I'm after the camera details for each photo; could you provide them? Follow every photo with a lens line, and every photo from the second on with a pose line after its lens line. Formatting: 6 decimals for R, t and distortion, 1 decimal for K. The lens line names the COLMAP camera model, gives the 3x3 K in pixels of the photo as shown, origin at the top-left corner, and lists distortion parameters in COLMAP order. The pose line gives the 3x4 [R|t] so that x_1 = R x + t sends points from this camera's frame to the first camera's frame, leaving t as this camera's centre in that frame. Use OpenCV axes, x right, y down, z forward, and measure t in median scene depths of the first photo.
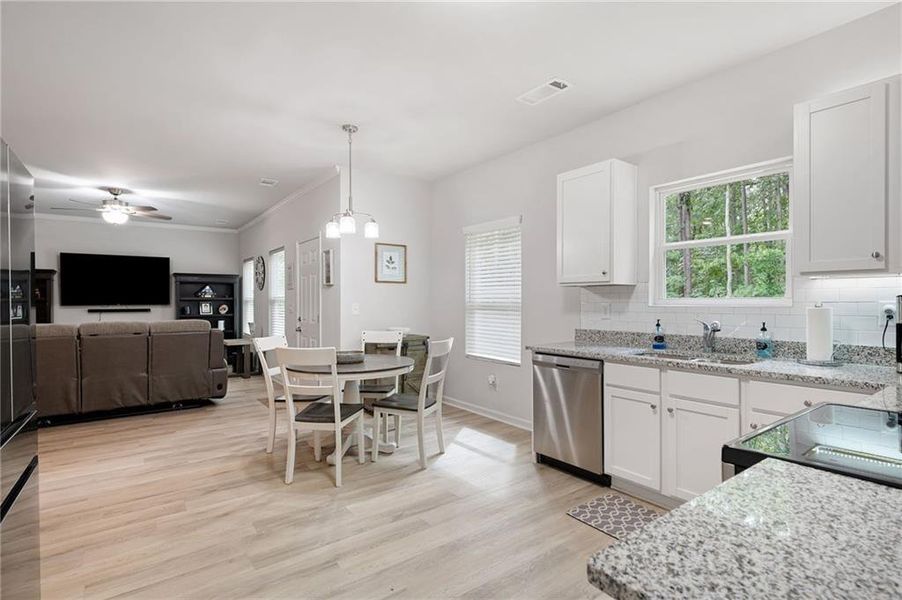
lens RADIAL K [[443.5, 0, 462.0], [0, 443.5, 301.7], [0, 0, 1]] dist [-0.002514, -0.000992]
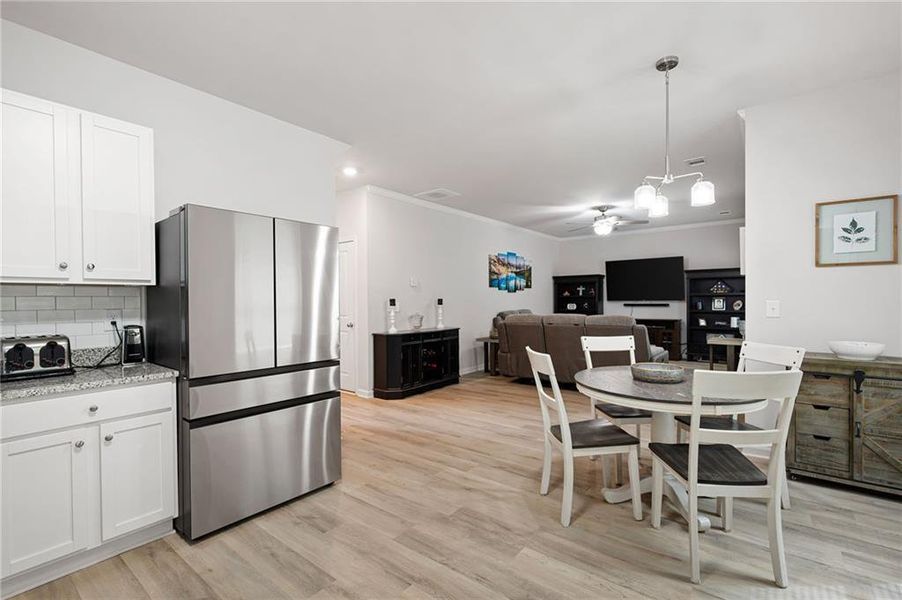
lens RADIAL K [[403.3, 0, 459.2], [0, 403.3, 301.6], [0, 0, 1]] dist [0.001492, -0.000285]
pose [[0.260390, 0.006418, -0.965482, 0.215276], [0.005974, 0.999948, 0.008258, -0.002060], [0.965485, -0.007918, 0.260338, 0.344915]]
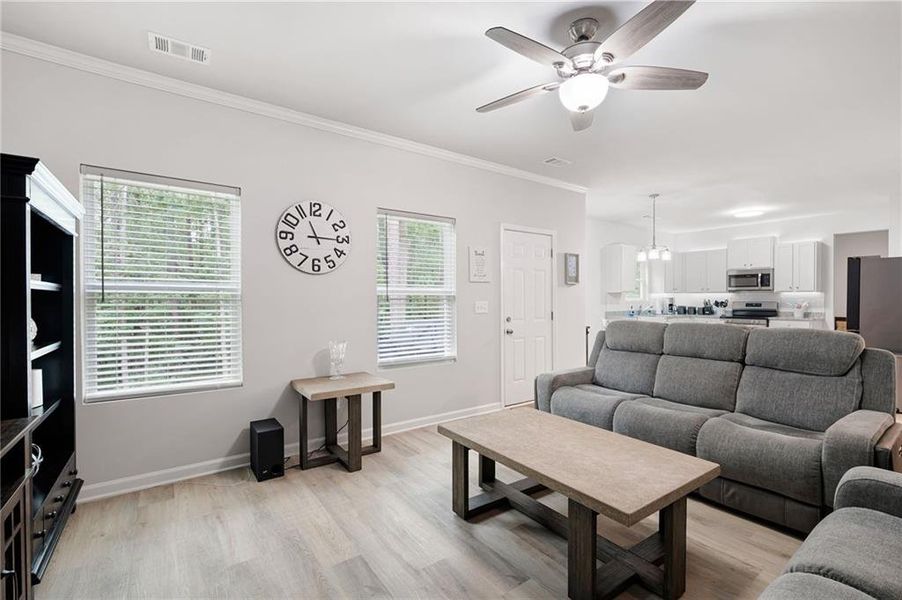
lens RADIAL K [[403.3, 0, 459.2], [0, 403.3, 301.6], [0, 0, 1]] dist [0.001492, -0.000285]
pose [[0.018094, -0.000868, 0.999836, -1.261107], [0.004354, 0.999990, 0.000790, 0.004758], [-0.999827, 0.004339, 0.018098, 1.202155]]
